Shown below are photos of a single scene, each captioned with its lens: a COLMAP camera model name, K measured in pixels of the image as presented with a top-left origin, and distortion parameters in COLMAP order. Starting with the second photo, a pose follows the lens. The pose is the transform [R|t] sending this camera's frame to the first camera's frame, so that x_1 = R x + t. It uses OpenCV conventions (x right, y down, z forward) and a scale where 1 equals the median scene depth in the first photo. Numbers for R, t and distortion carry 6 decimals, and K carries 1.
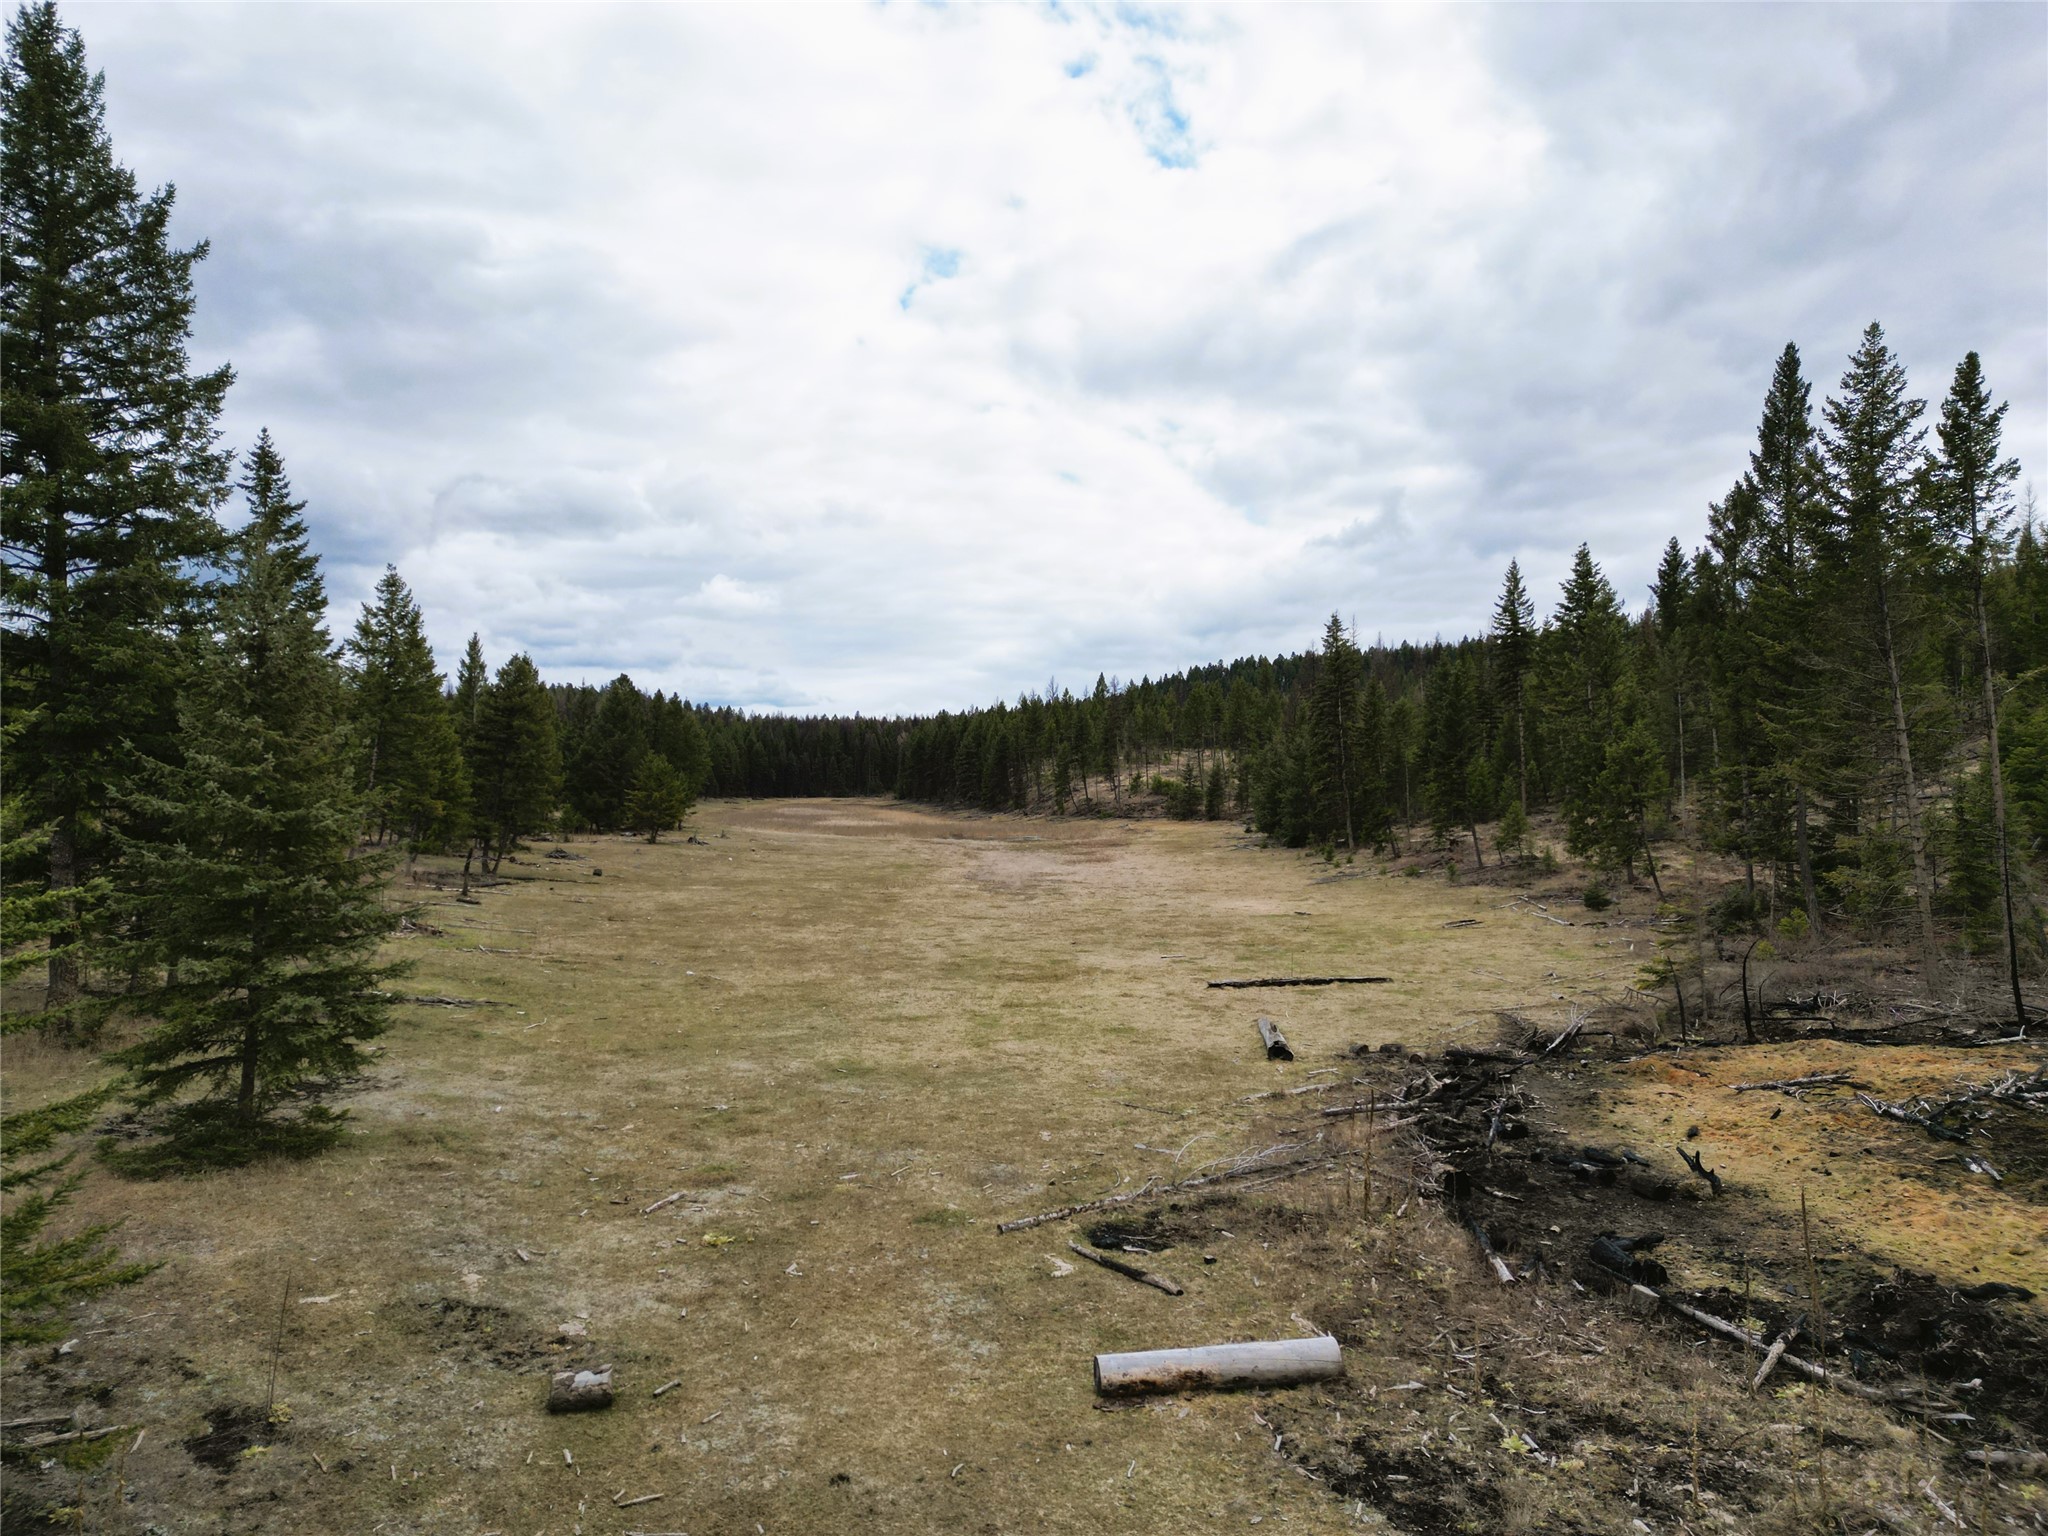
lens RADIAL K [[1423.1, 0, 1015.7], [0, 1423.1, 772.1], [0, 0, 1]] dist [0.079341, -0.061288]
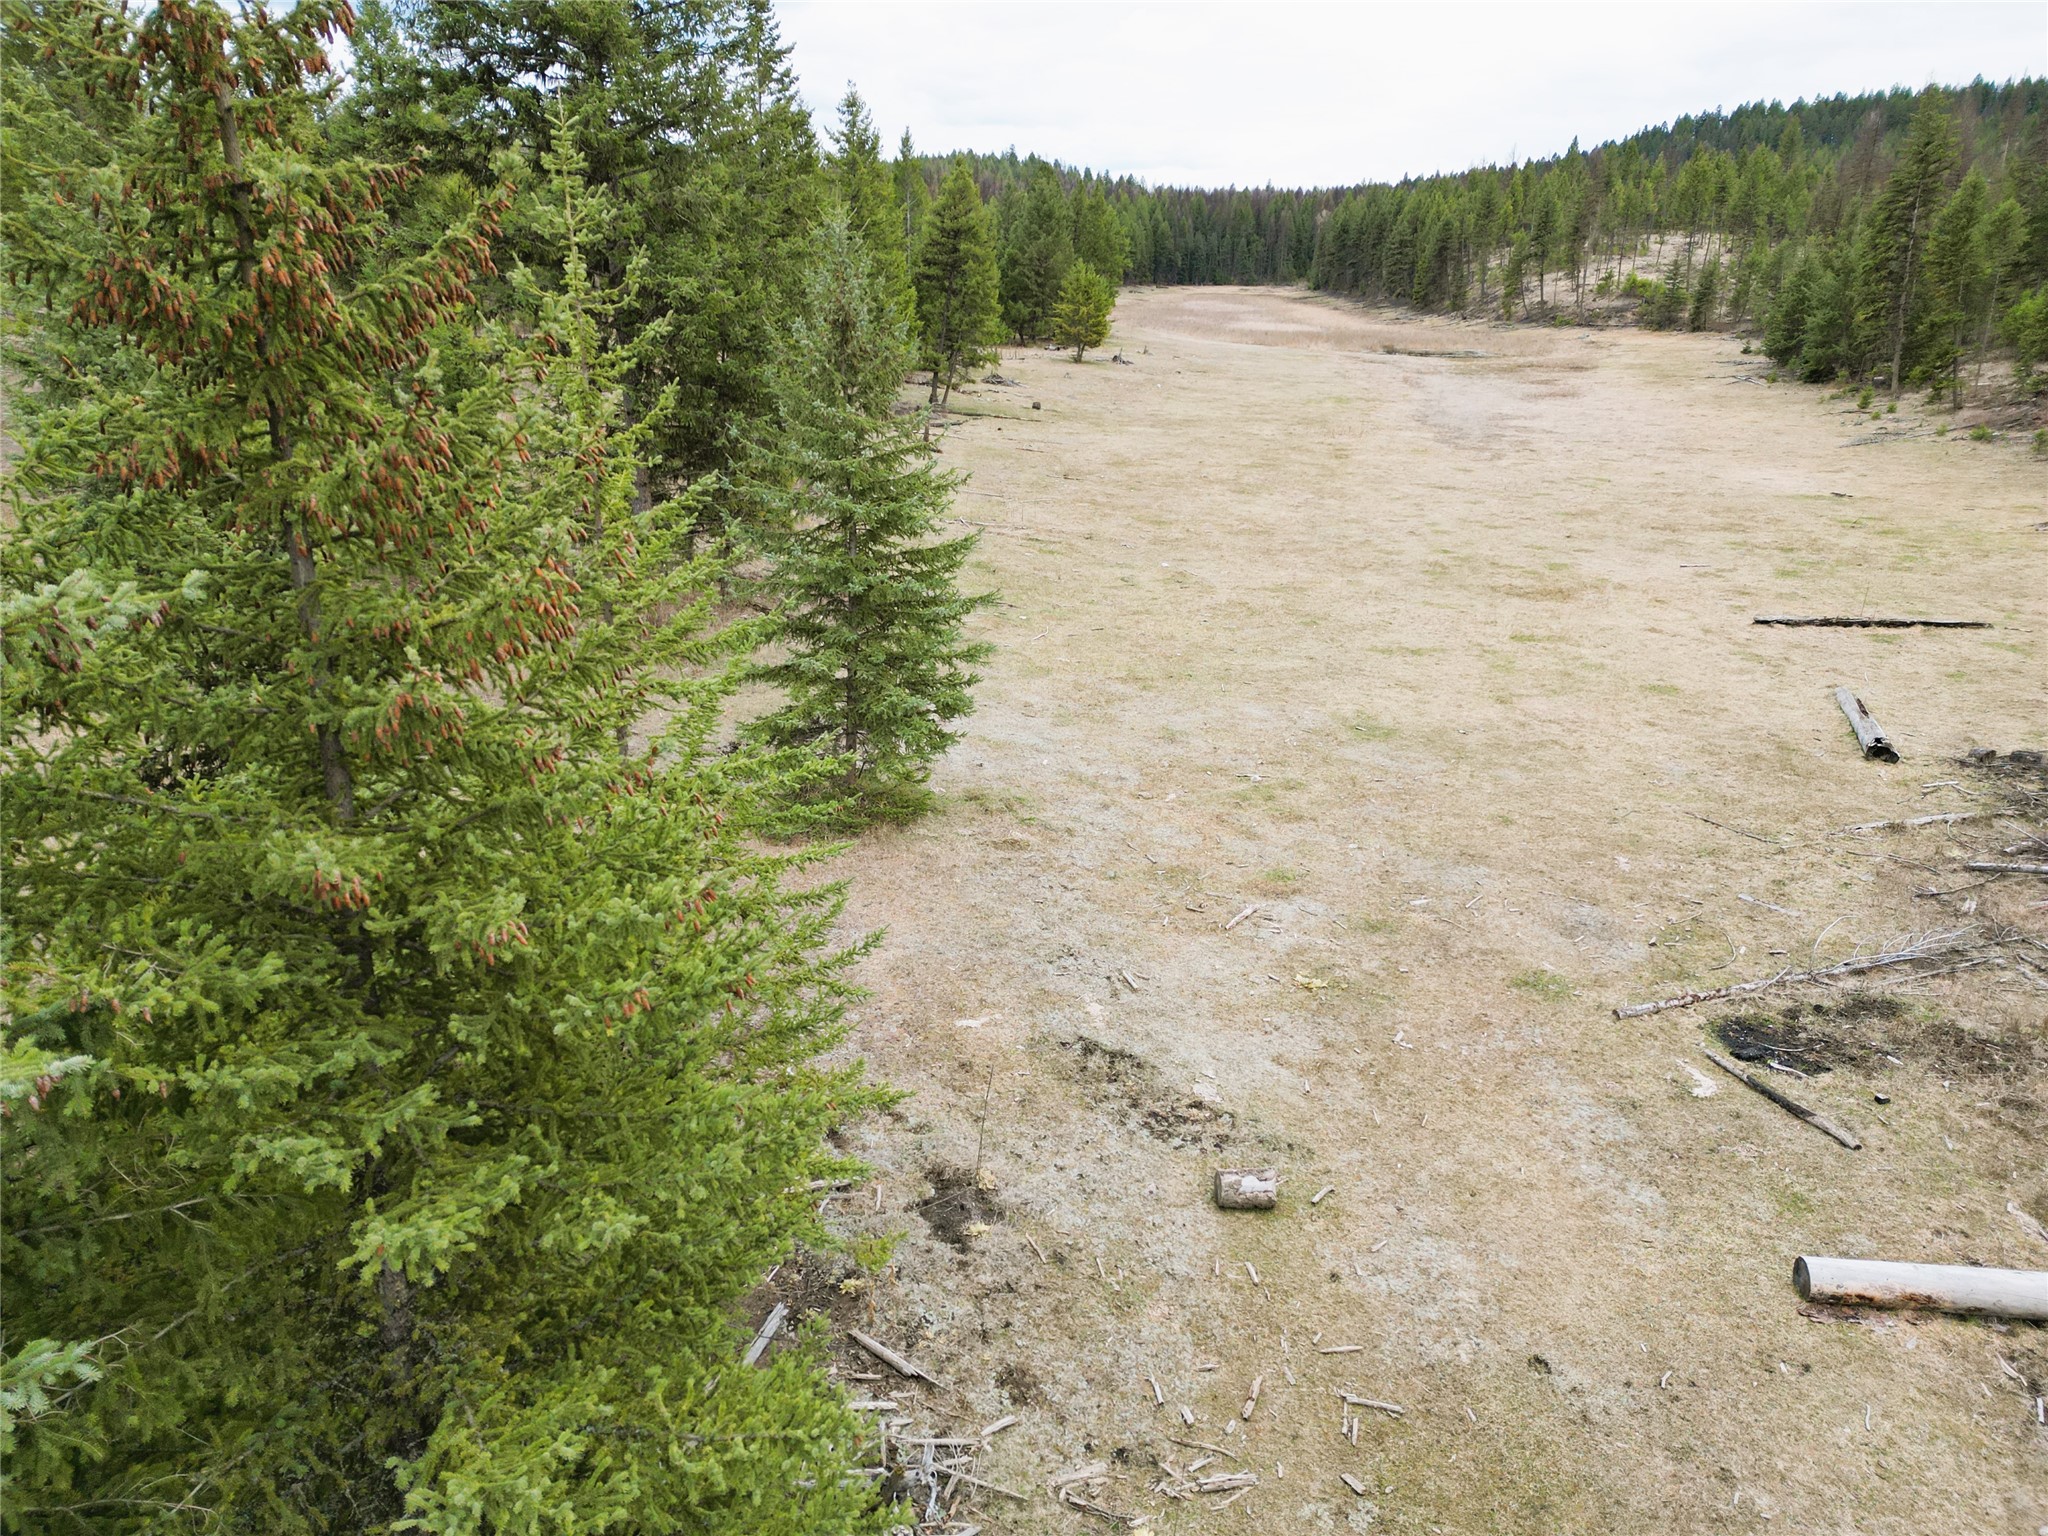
lens RADIAL K [[1423.1, 0, 1015.6], [0, 1423.1, 767.8], [0, 0, 1]] dist [0.079341, -0.061288]
pose [[0.964189, 0.099979, -0.245651, -0.106912], [-0.010091, 0.939385, 0.342717, -0.093883], [0.265025, -0.327965, 0.906753, 0.055913]]
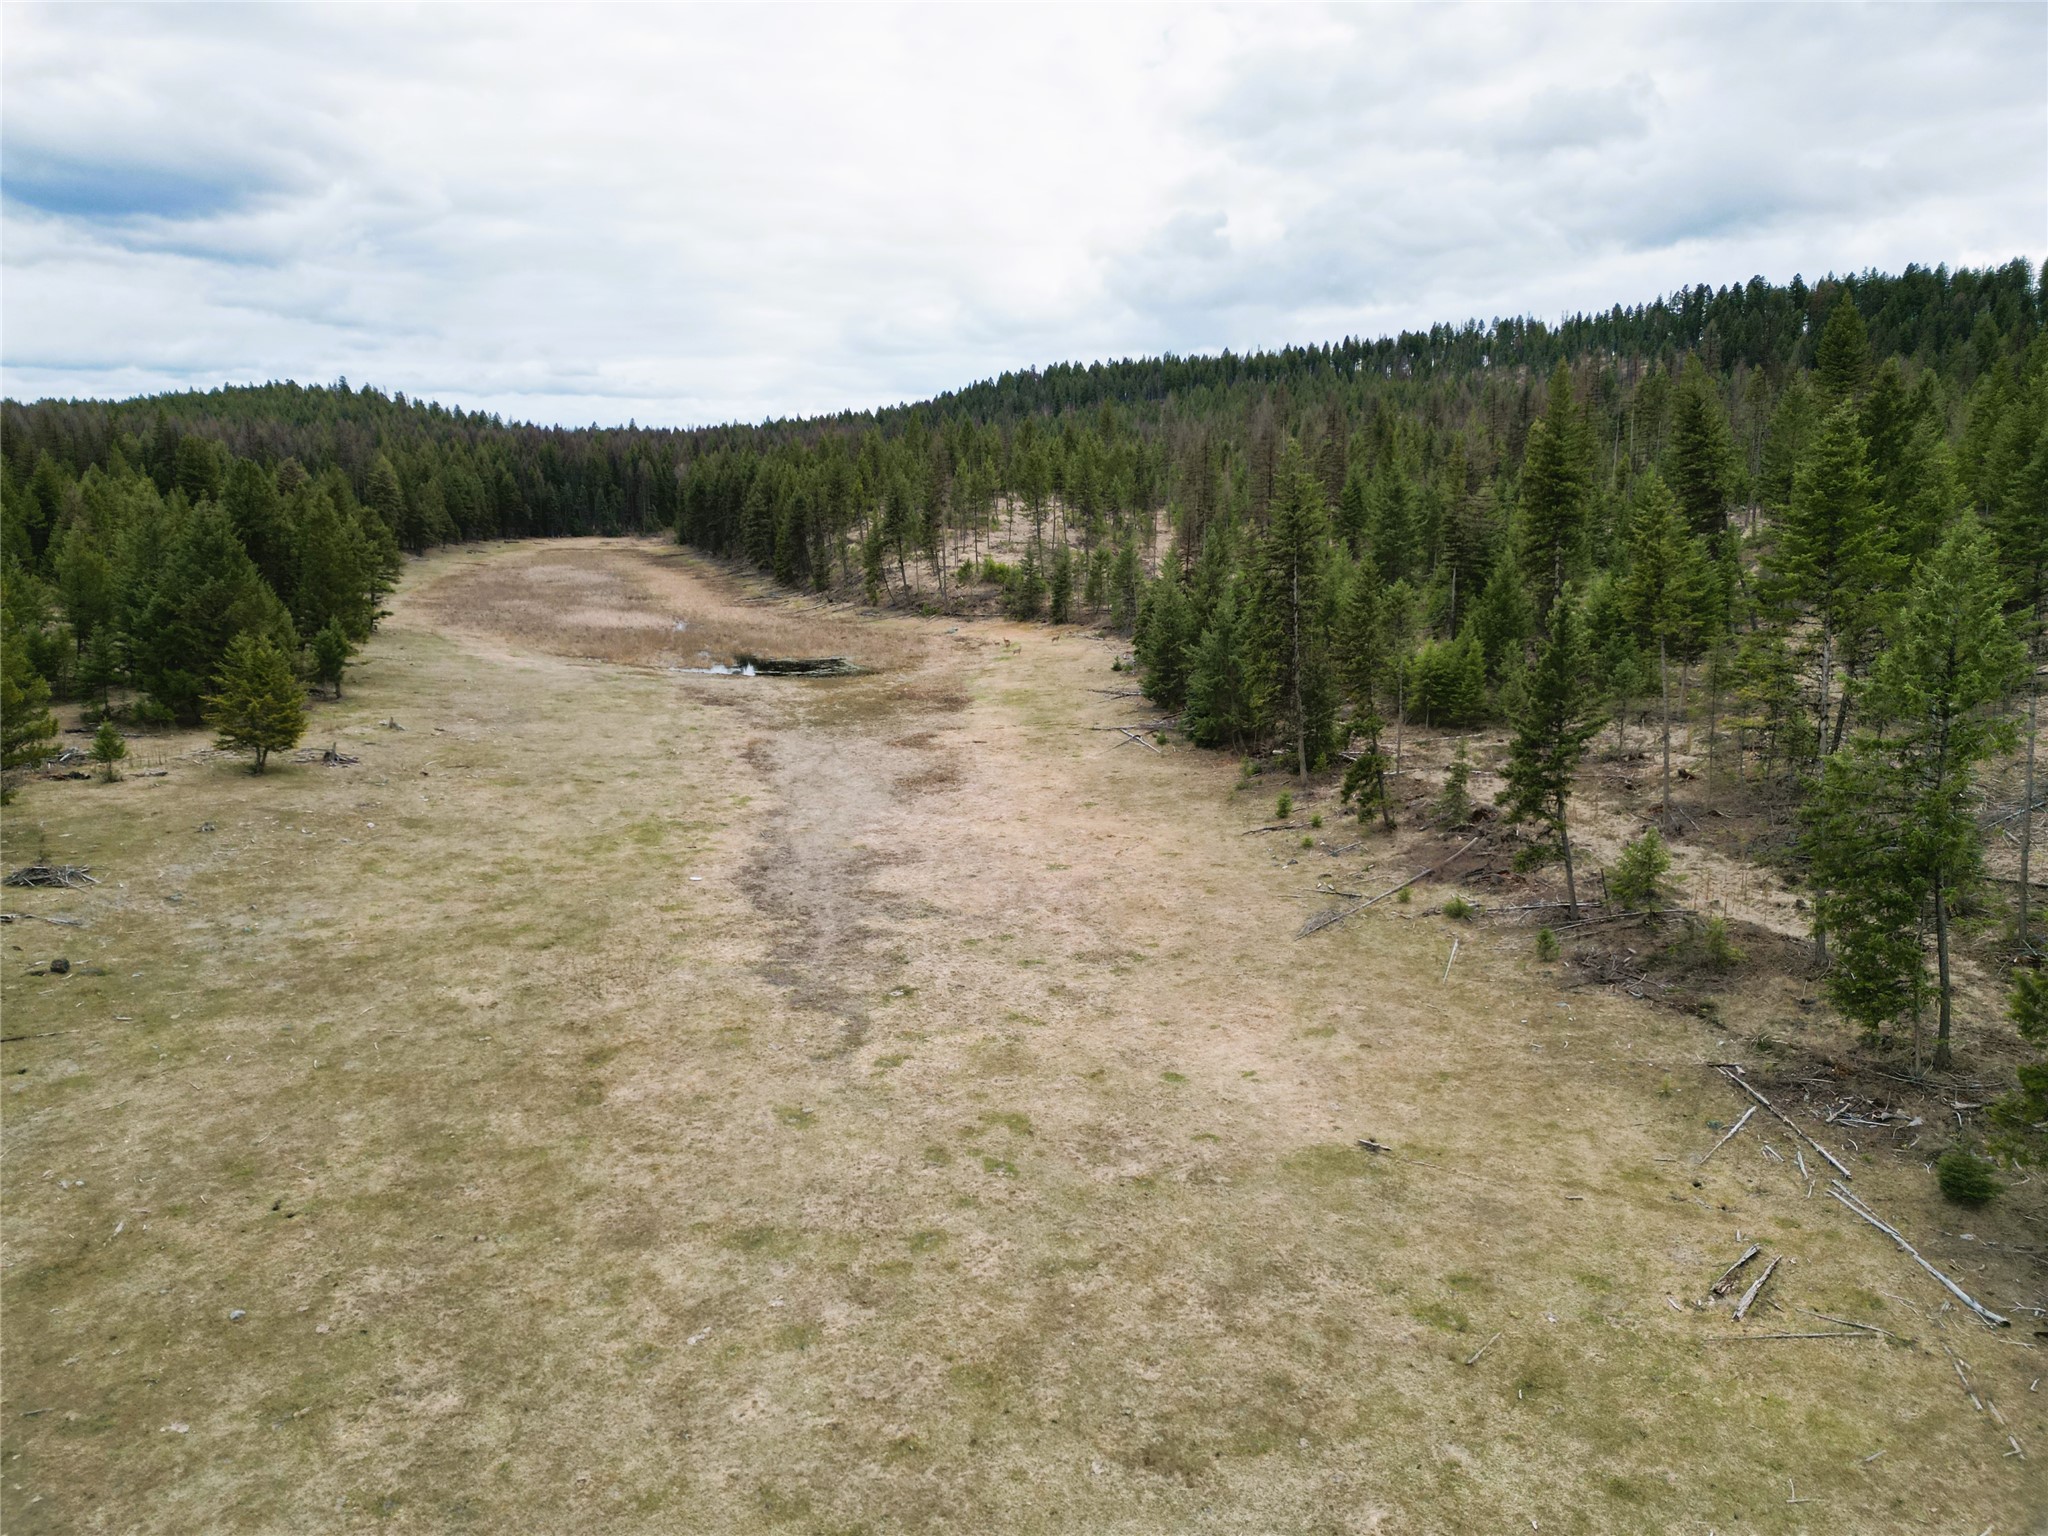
lens RADIAL K [[1423.1, 0, 1026.2], [0, 1423.1, 750.0], [0, 0, 1]] dist [0.079341, -0.061288]
pose [[0.989519, -0.025305, 0.142169, -0.002040], [-0.002713, 0.981095, 0.193509, -0.345116], [-0.144378, -0.191867, 0.970743, 1.190740]]
